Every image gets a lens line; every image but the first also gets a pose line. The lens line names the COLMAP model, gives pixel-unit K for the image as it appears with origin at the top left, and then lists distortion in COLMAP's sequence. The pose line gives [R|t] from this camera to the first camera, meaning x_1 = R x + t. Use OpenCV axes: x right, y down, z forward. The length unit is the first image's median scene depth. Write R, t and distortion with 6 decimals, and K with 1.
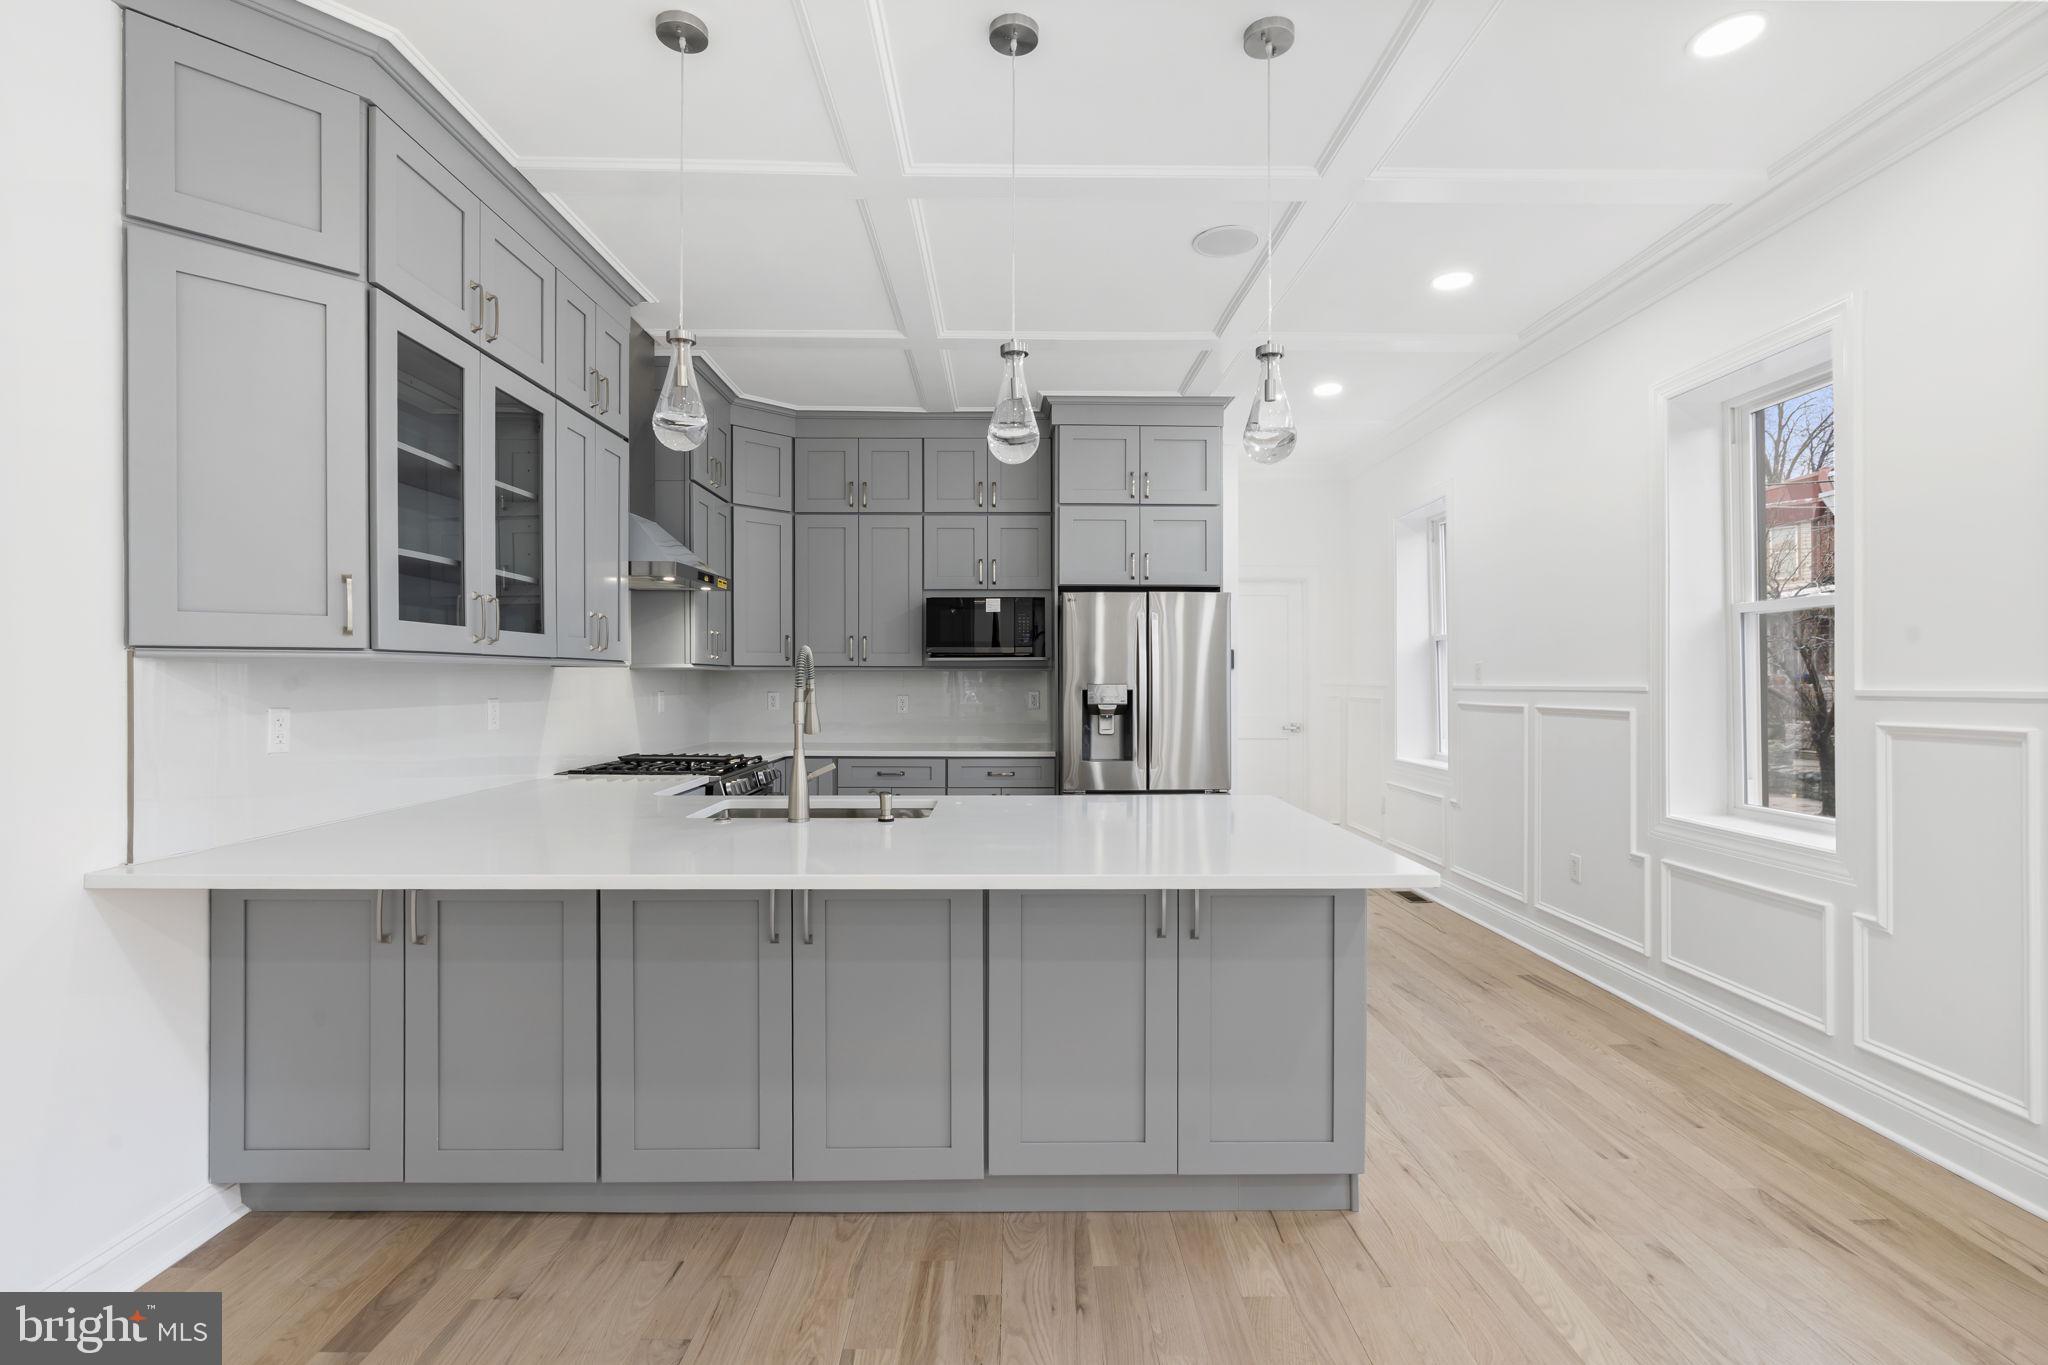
lens RADIAL K [[925.2, 0, 1020.3], [0, 925.2, 675.7], [0, 0, 1]] dist [-0.011313, 0.002422]
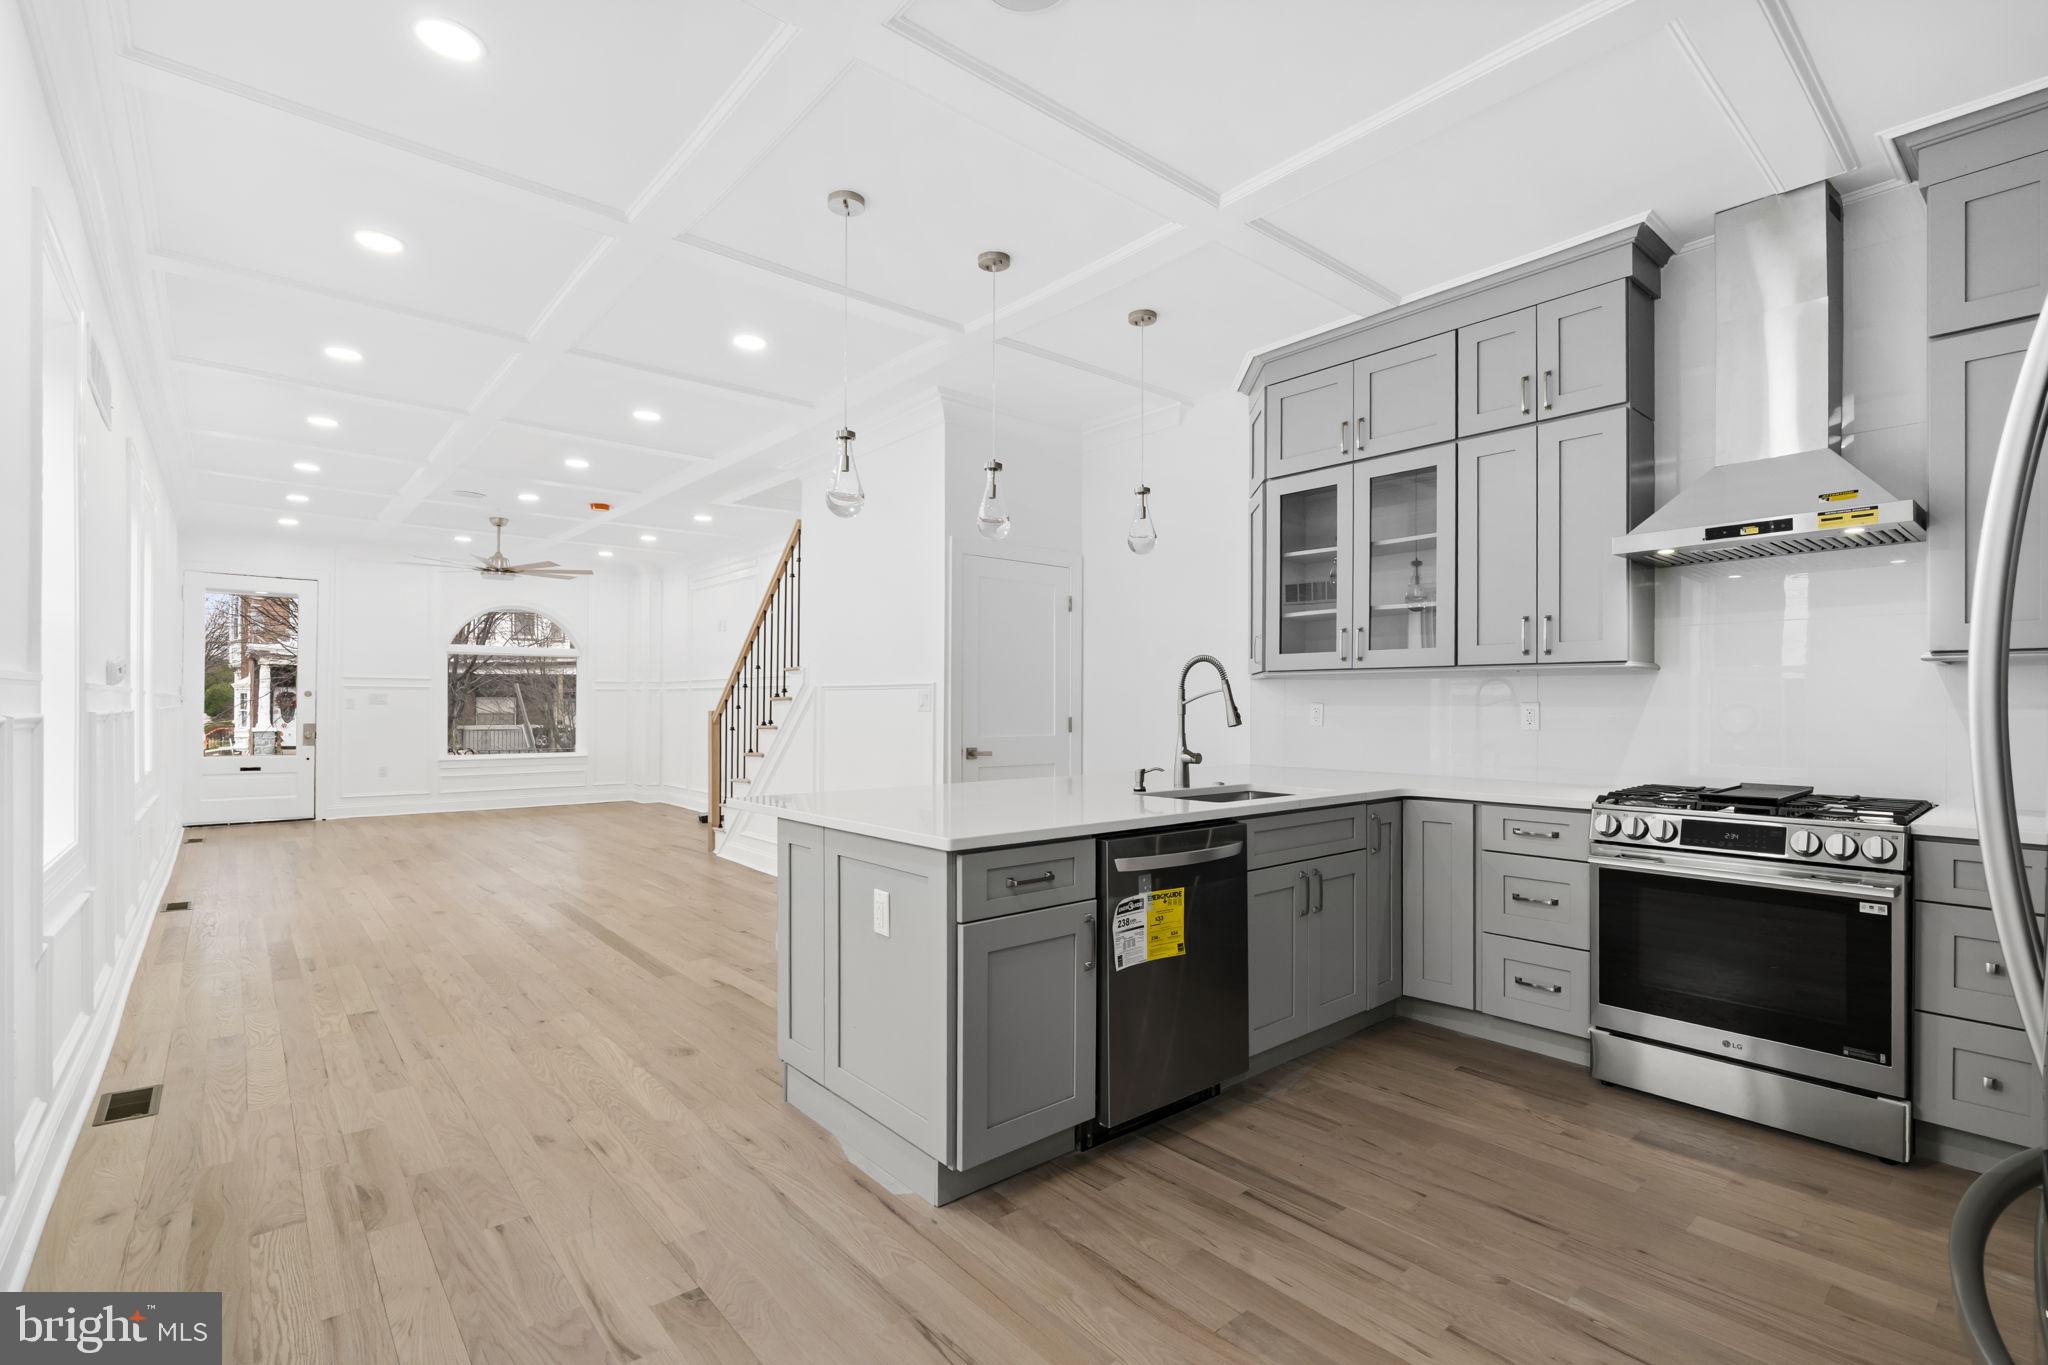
lens RADIAL K [[925.2, 0, 1018.6], [0, 925.2, 699.0], [0, 0, 1]] dist [-0.011313, 0.002422]
pose [[-0.771976, -0.008225, -0.635599, 0.804097], [-0.003559, 0.999957, -0.008617, 0.042262], [0.635642, -0.004390, -0.771971, 1.895173]]
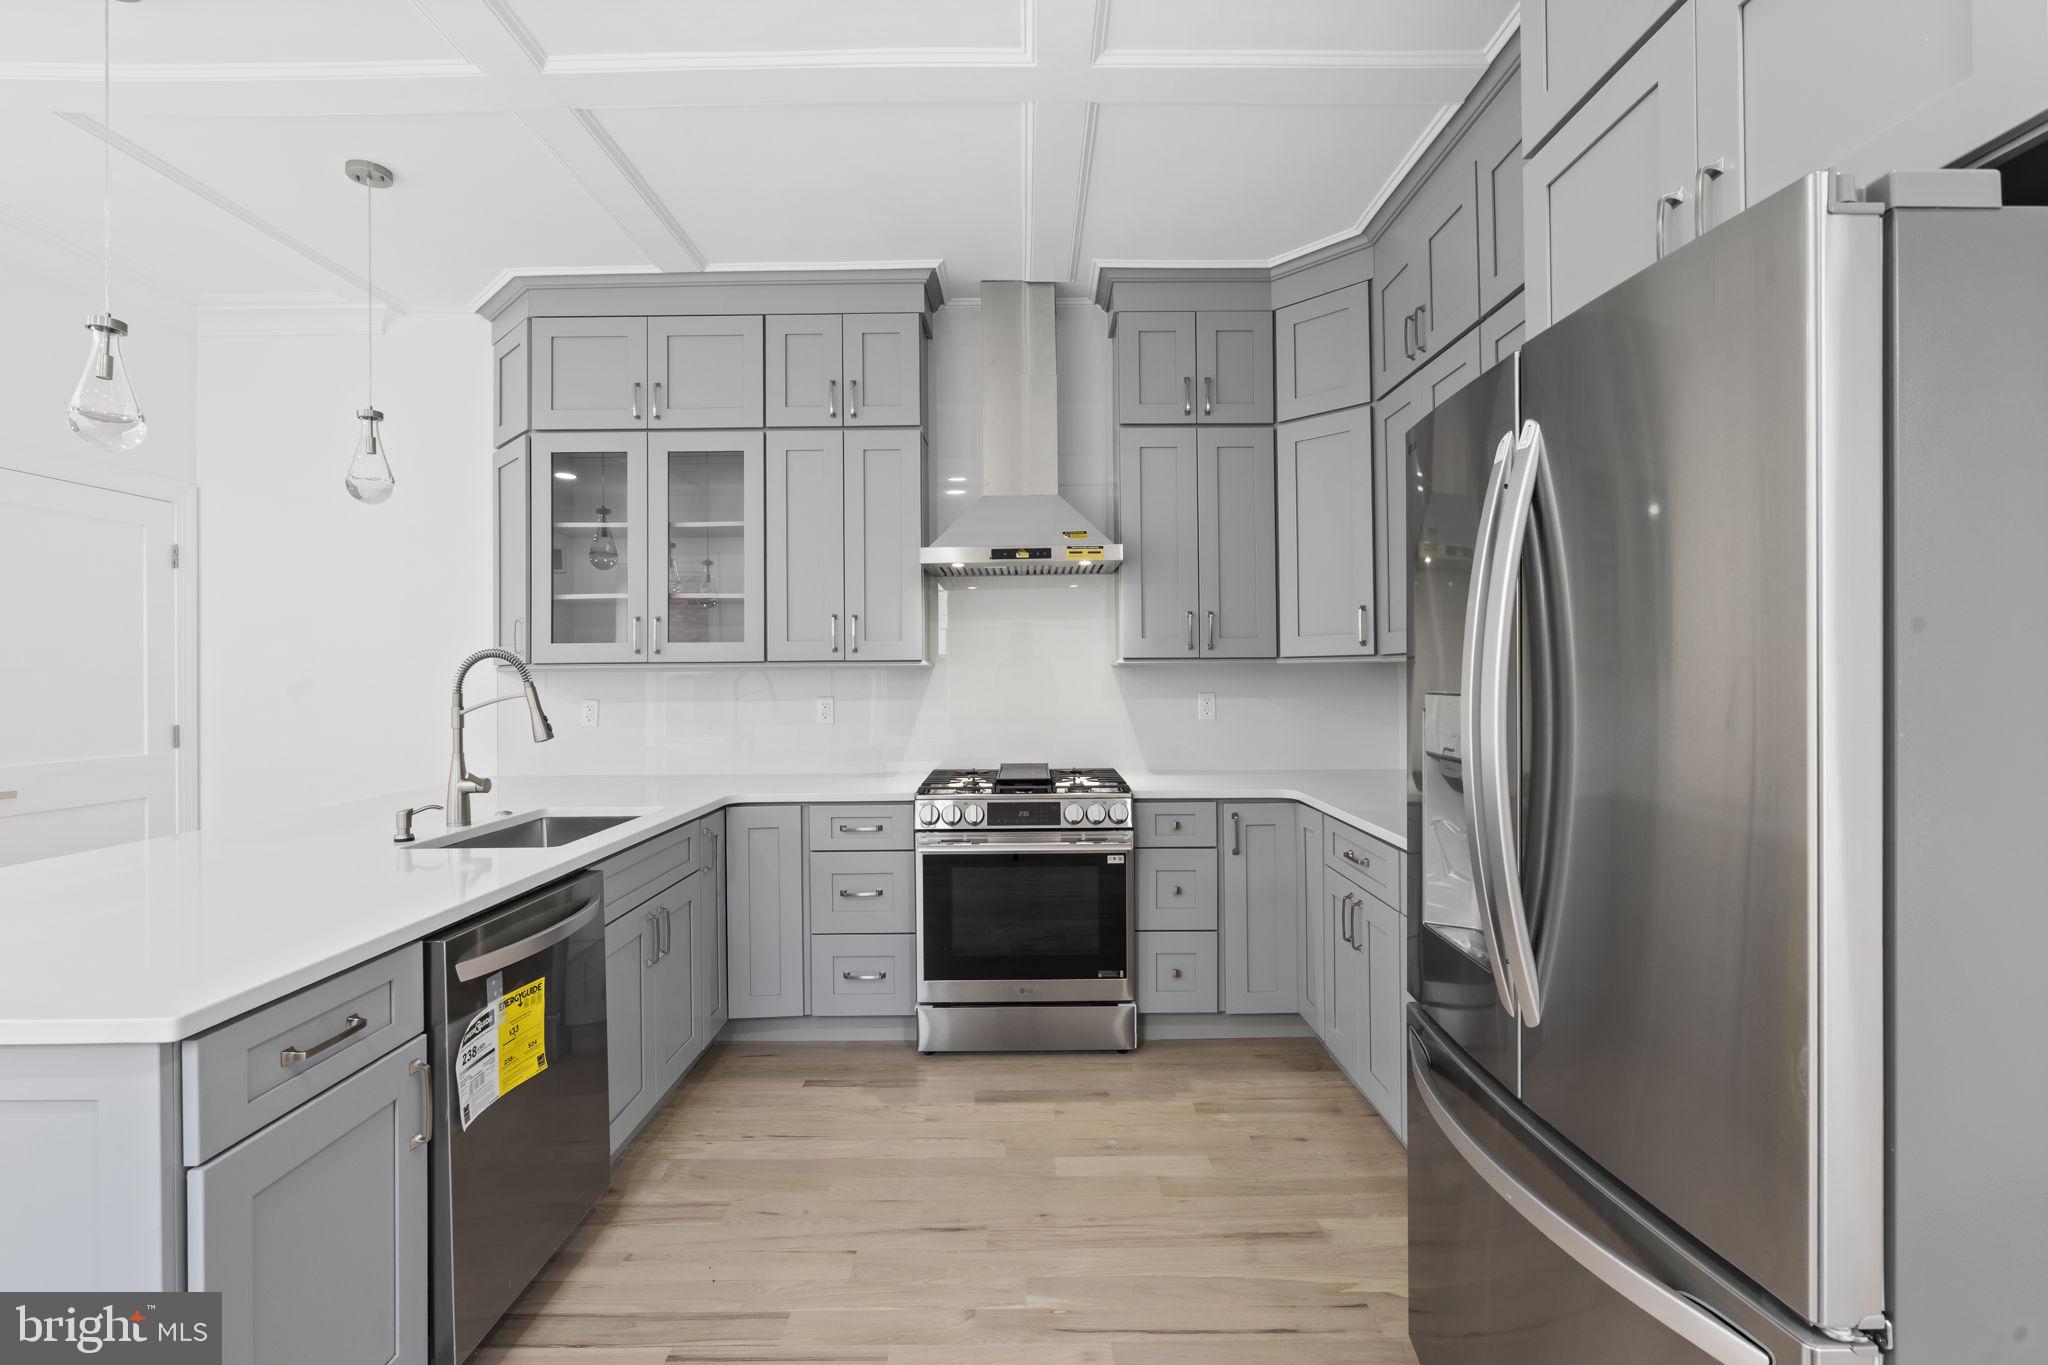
lens RADIAL K [[925.2, 0, 1028.3], [0, 925.2, 669.5], [0, 0, 1]] dist [-0.011313, 0.002422]
pose [[-0.013306, -0.010034, -0.999861, 0.755365], [0.012906, 0.999865, -0.010206, 0.007504], [0.999828, -0.013040, -0.013175, 1.638940]]
